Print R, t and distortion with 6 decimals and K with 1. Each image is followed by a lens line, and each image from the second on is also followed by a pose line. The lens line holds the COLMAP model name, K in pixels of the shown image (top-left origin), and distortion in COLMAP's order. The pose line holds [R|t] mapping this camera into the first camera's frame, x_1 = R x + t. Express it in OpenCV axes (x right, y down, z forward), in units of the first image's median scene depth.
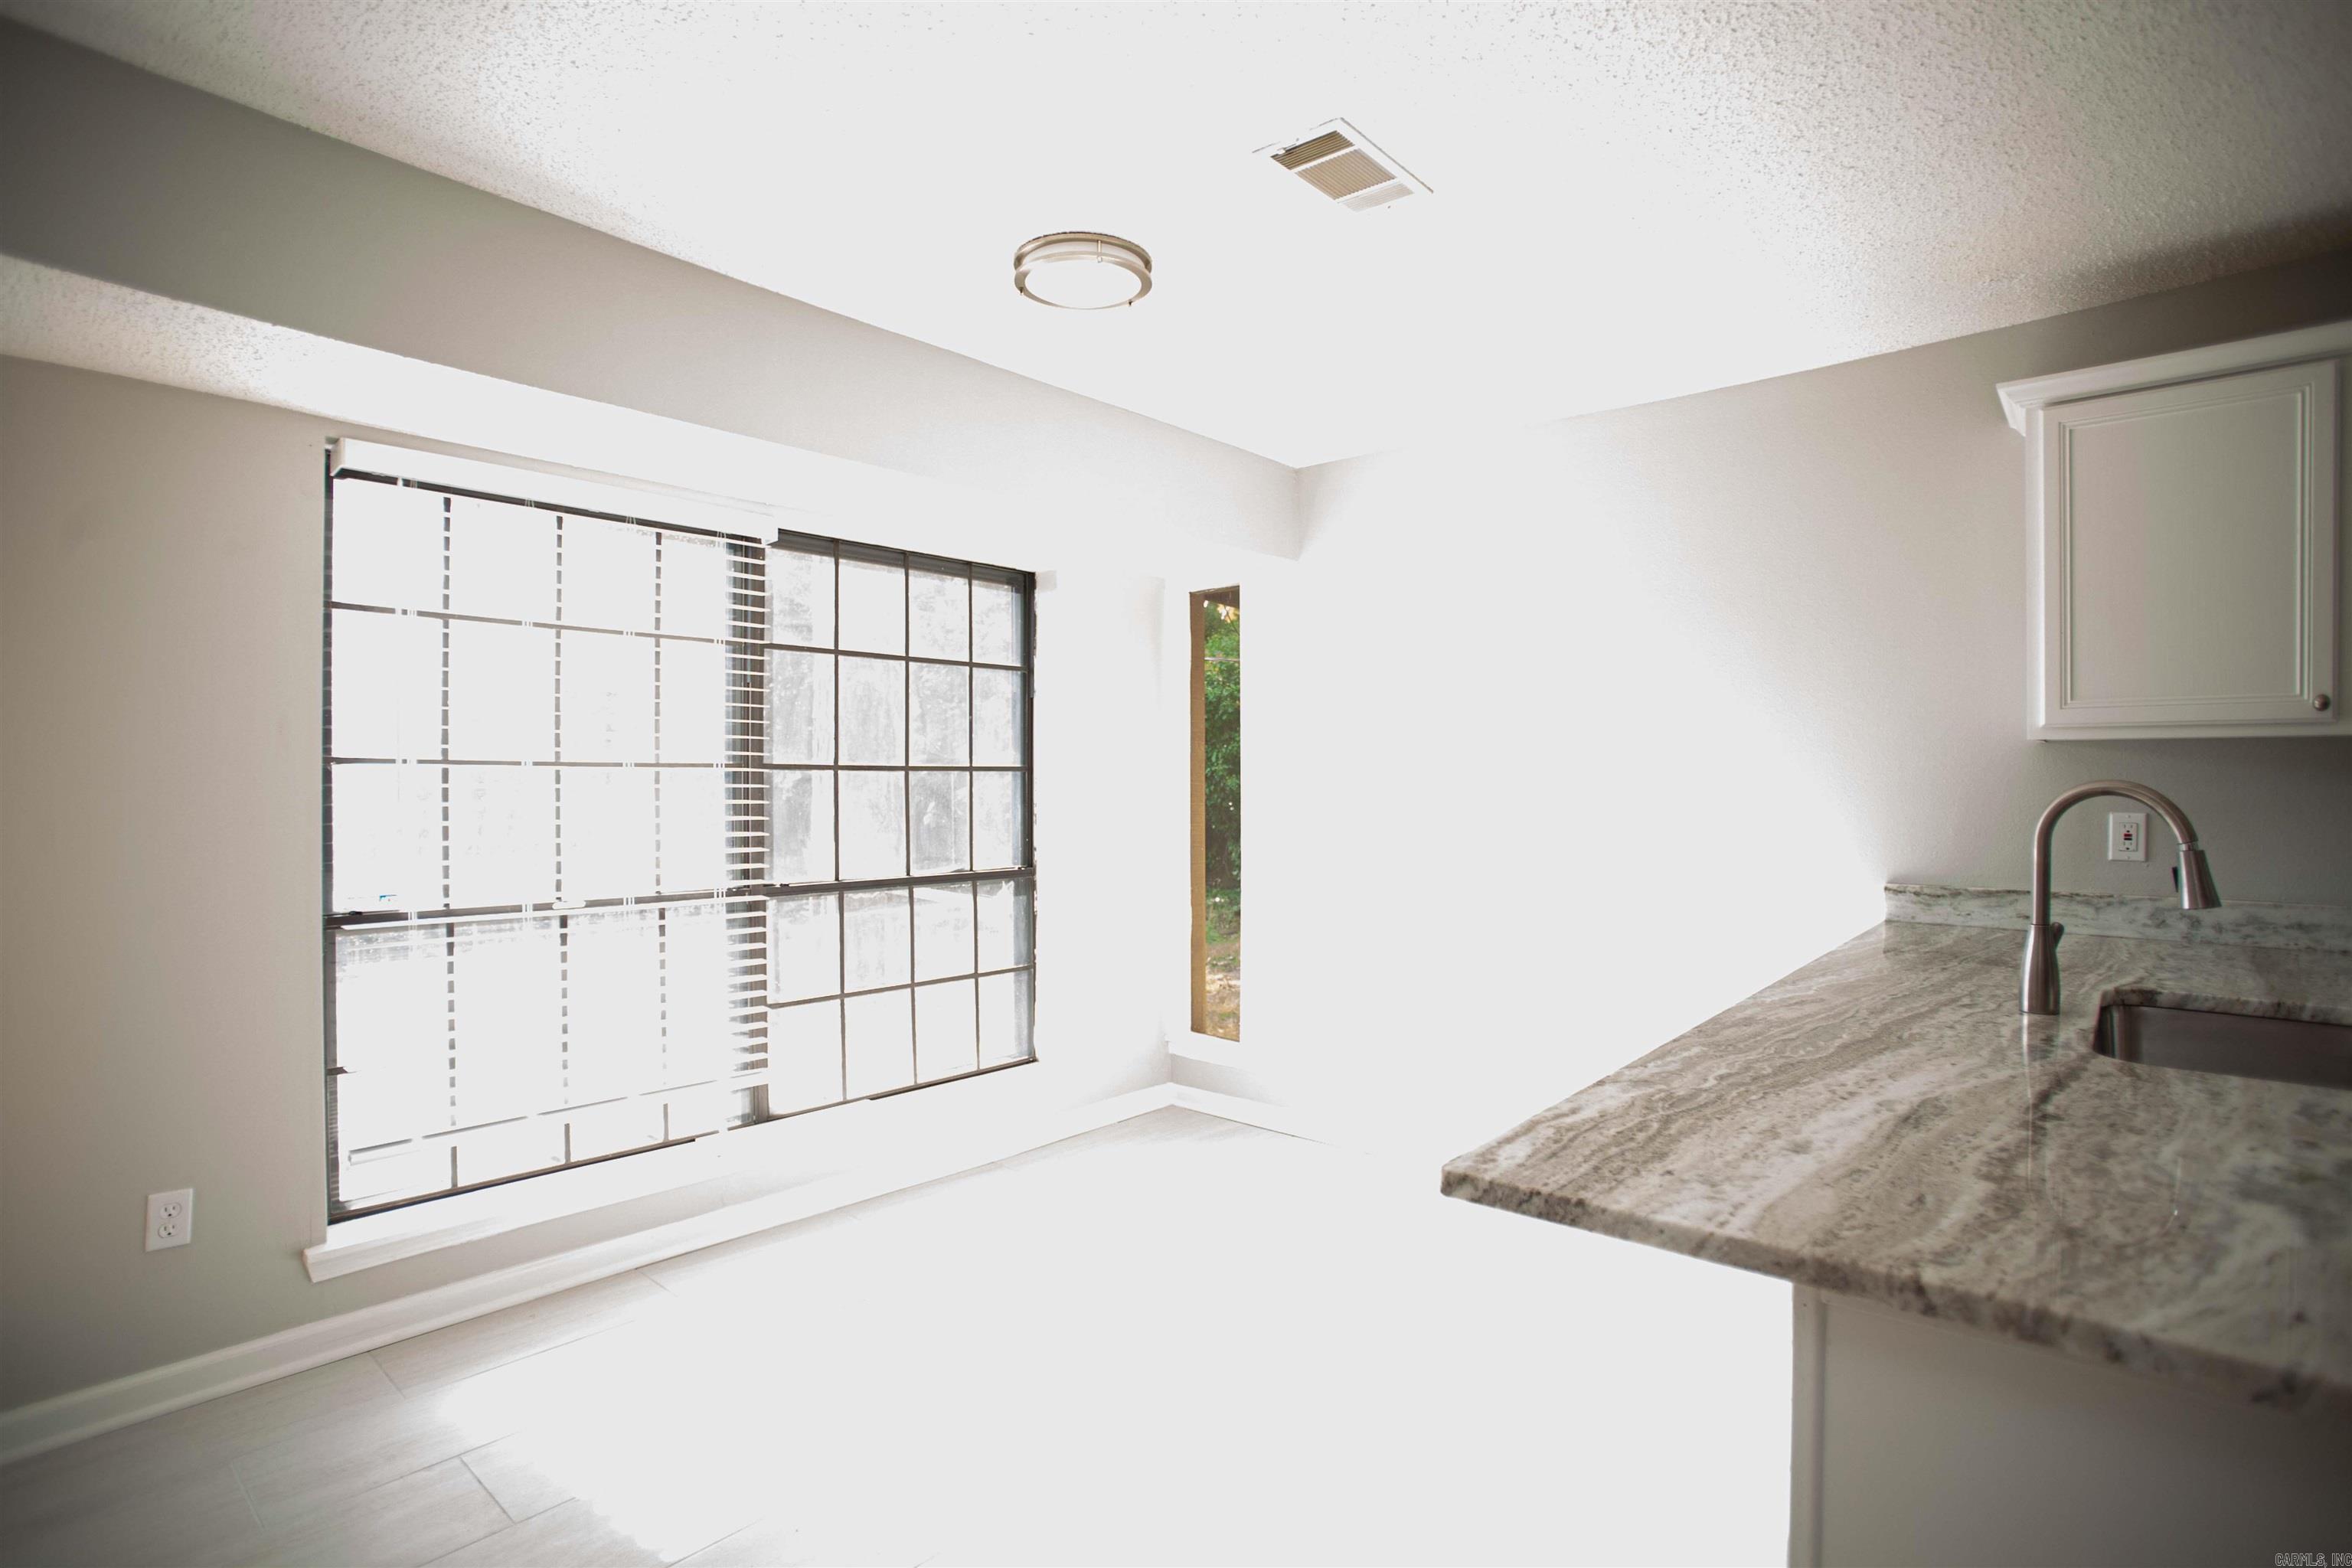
lens RADIAL K [[1163.3, 0, 1178.6], [0, 1163.3, 781.8], [0, 0, 1]] dist [-0.012592, 0.000105]
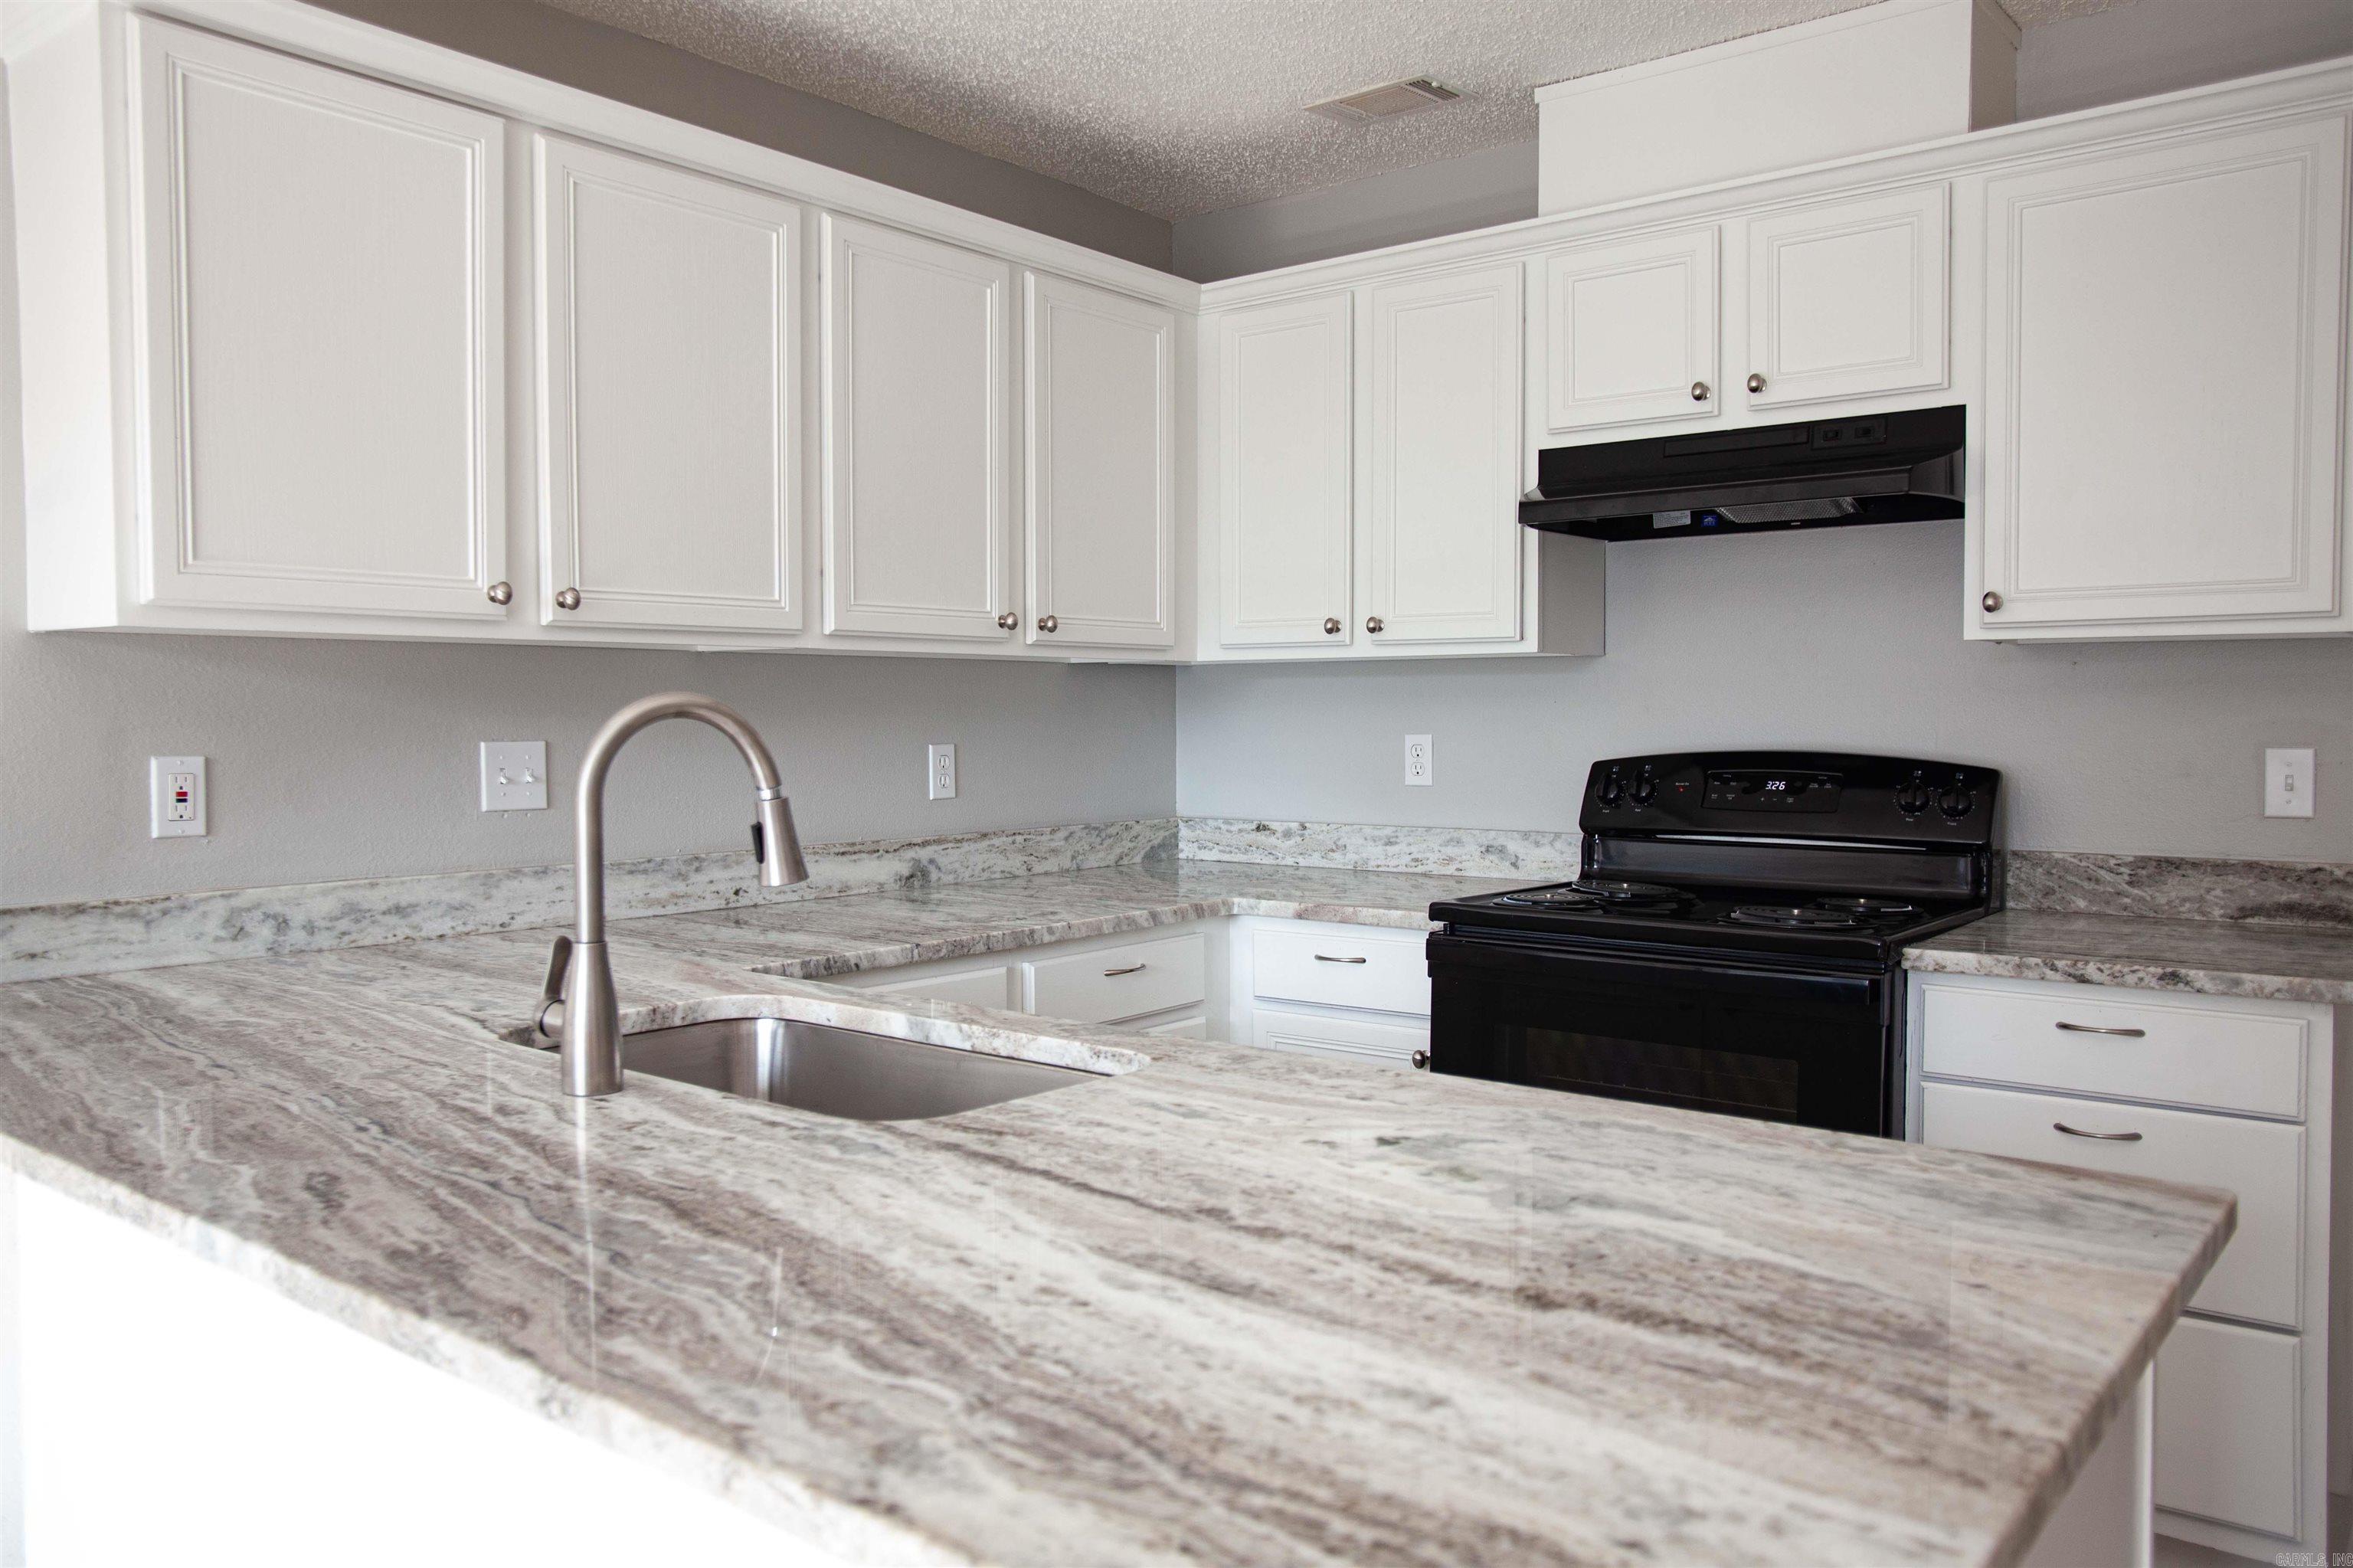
lens RADIAL K [[1749.3, 0, 1178.3], [0, 1749.3, 795.2], [0, 0, 1]] dist [-0.016835, 0.002489]
pose [[-0.043362, -0.048624, 0.997875, -0.196467], [0.005175, 0.998791, 0.048893, 0.010496], [-0.999046, 0.007284, -0.043058, 1.021339]]
